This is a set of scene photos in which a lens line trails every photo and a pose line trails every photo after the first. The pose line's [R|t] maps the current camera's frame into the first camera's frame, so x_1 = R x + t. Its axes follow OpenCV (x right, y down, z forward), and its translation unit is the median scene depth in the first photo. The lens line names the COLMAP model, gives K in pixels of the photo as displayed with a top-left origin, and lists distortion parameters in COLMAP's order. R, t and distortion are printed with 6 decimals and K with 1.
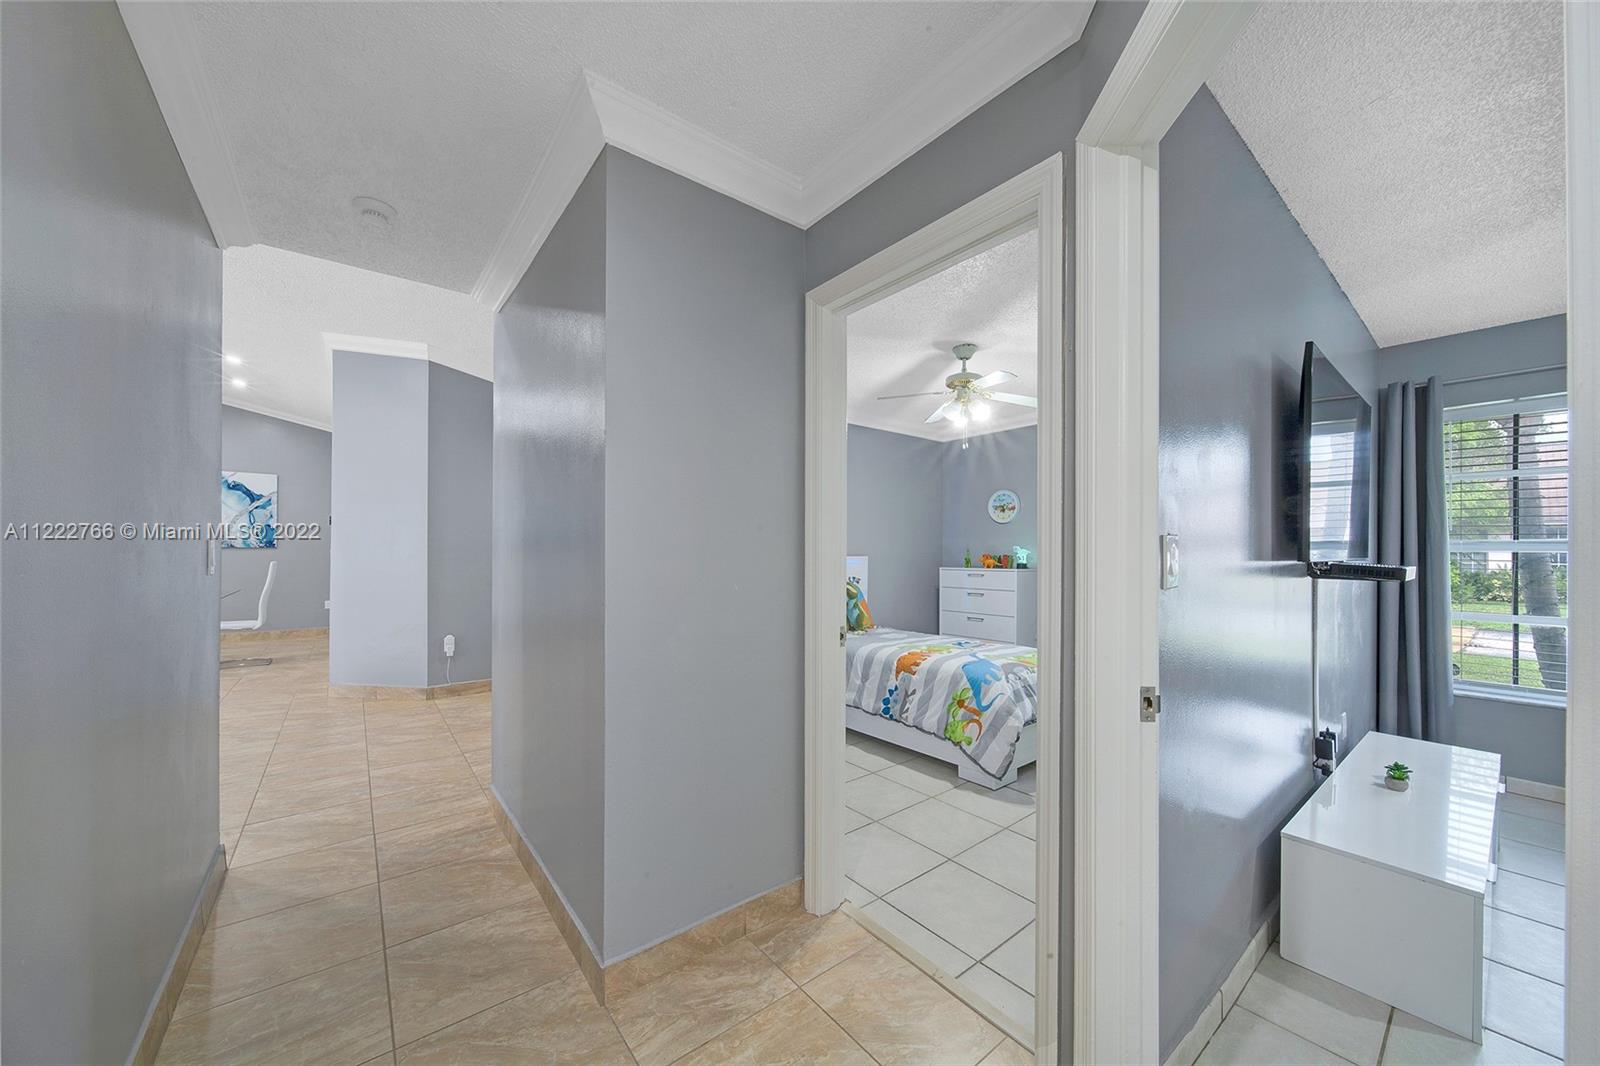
lens RADIAL K [[572.1, 0, 803.2], [0, 572.1, 550.1], [0, 0, 1]] dist [-0.006177, -0.000062]
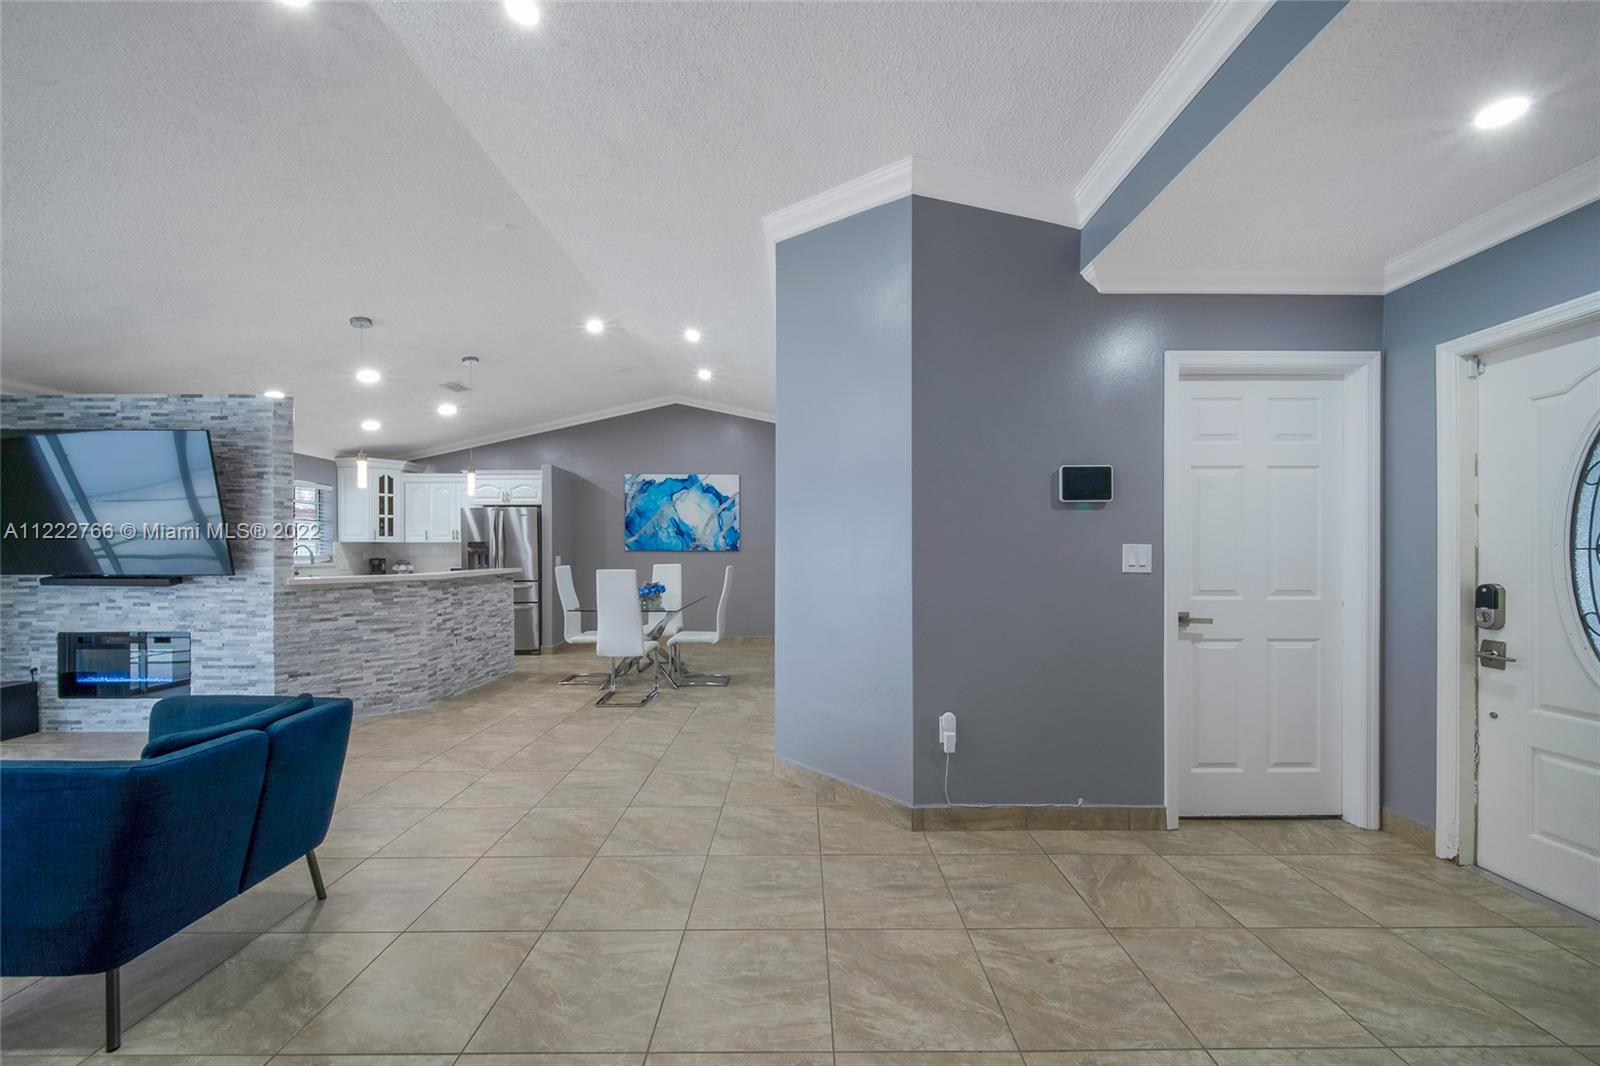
lens RADIAL K [[569.3, 0, 801.0], [0, 569.3, 560.9], [0, 0, 1]] dist [-0.001207, -0.000449]
pose [[0.784543, 0.004545, -0.620058, -0.310524], [0.004926, 0.999896, 0.013562, 0.001284], [0.620055, -0.013695, 0.784439, 0.391280]]
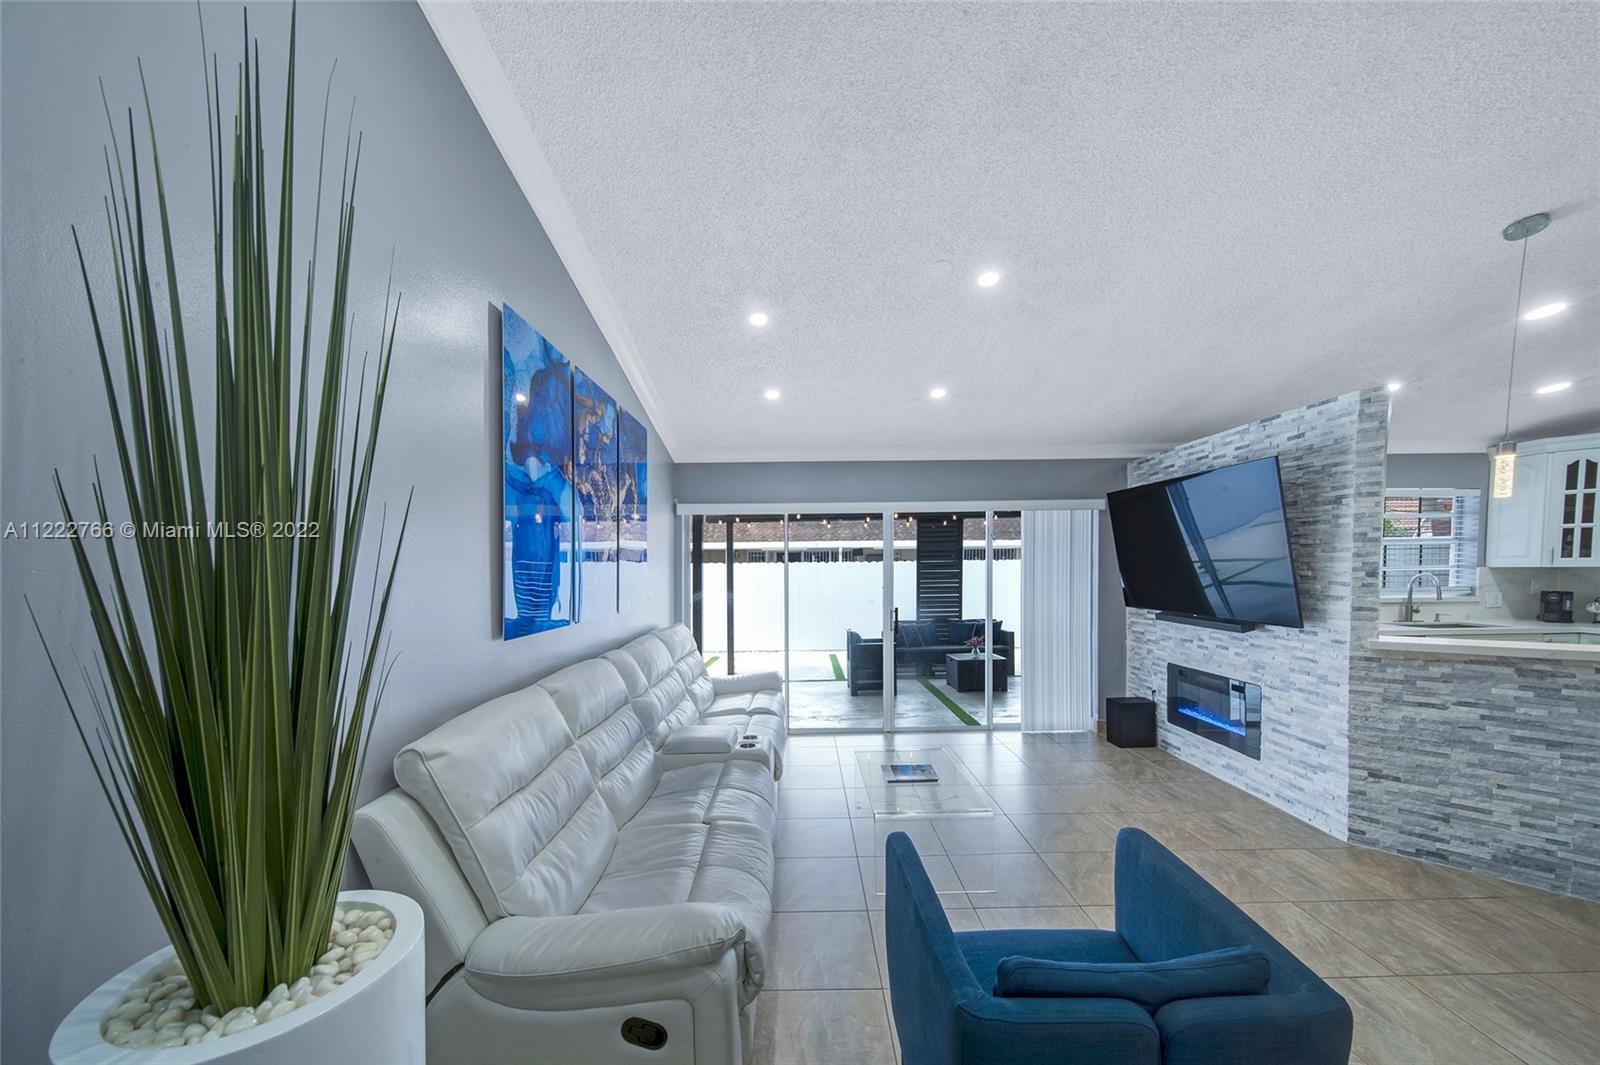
lens RADIAL K [[583.3, 0, 797.0], [0, 583.3, 573.5], [0, 0, 1]] dist [0.001234, -0.003887]
pose [[-0.631230, 0.014640, -0.775457, -0.500561], [0.014310, 0.999871, 0.007229, -0.036747], [0.775464, -0.006534, -0.631358, 0.473561]]
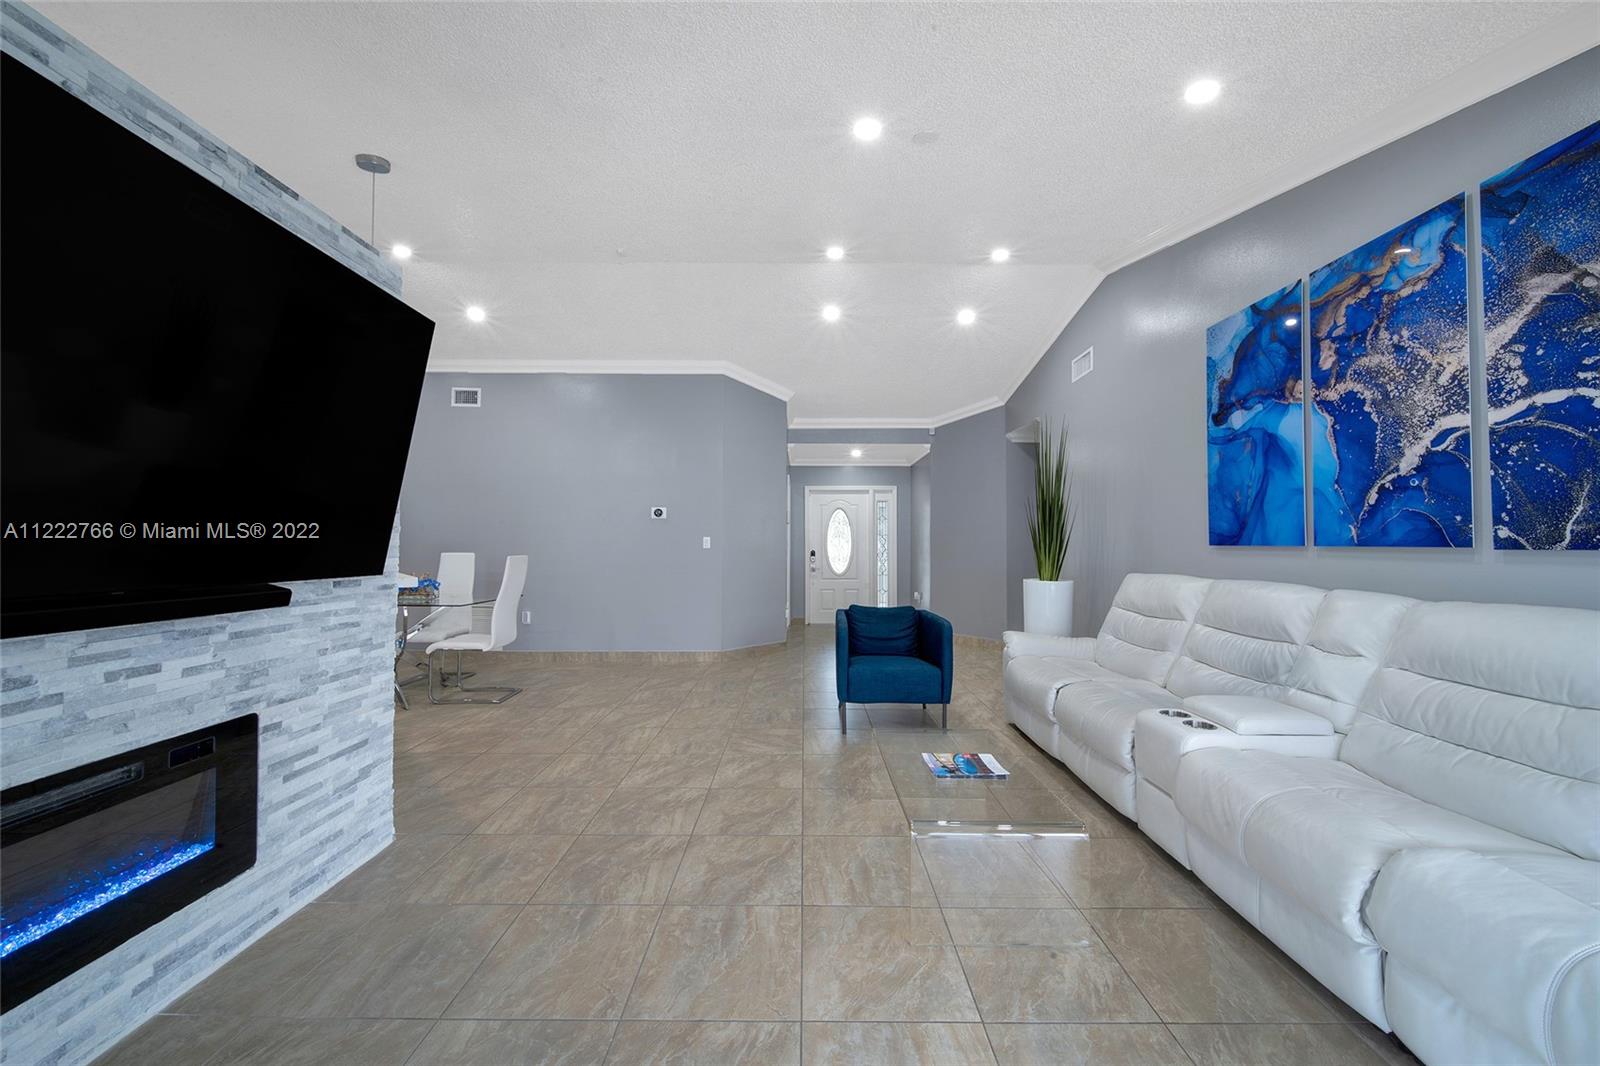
lens RADIAL K [[572.3, 0, 804.6], [0, 572.3, 535.1], [0, 0, 1]] dist [0.003116, -0.003183]
pose [[0.623943, 0.010155, 0.781404, -1.292846], [-0.004071, 0.999944, -0.009744, 0.000734], [-0.781459, 0.002899, 0.623950, 0.078302]]
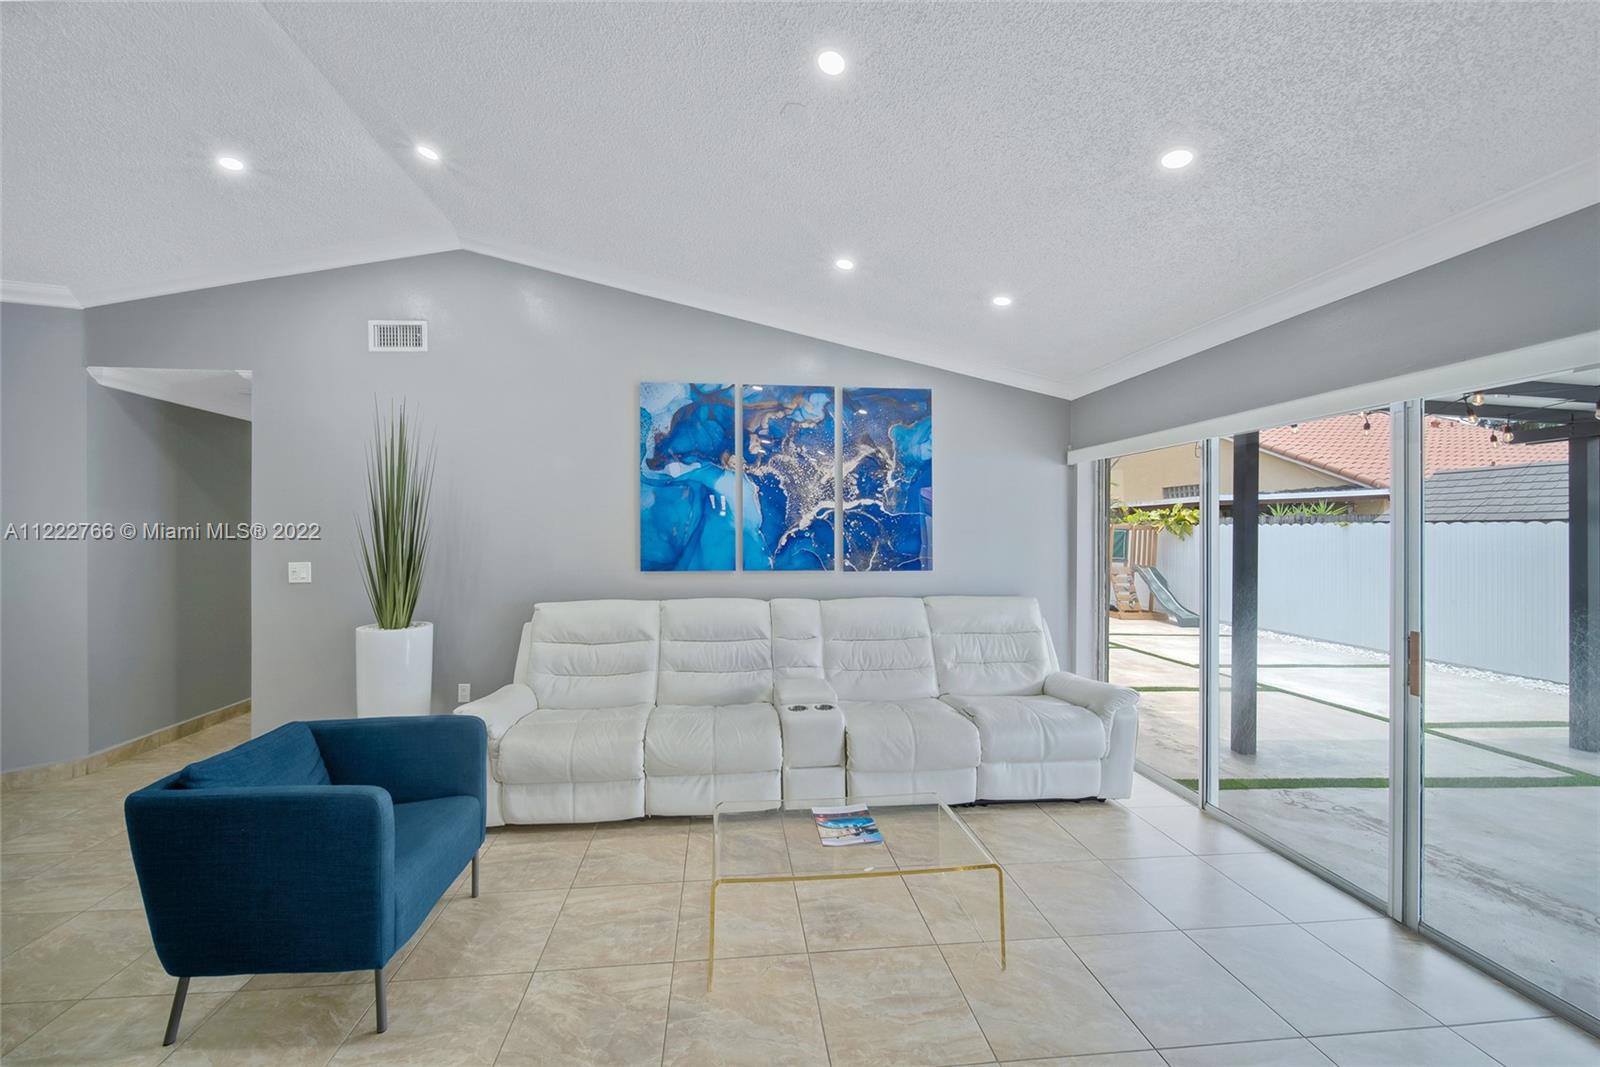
lens RADIAL K [[581.6, 0, 770.8], [0, 581.6, 532.6], [0, 0, 1]] dist [-0.000358, -0.000146]
pose [[-0.832626, -0.003103, 0.553827, -1.108028], [-0.004446, 0.999990, -0.001082, -0.036886], [-0.553818, -0.003363, -0.832631, 0.545635]]
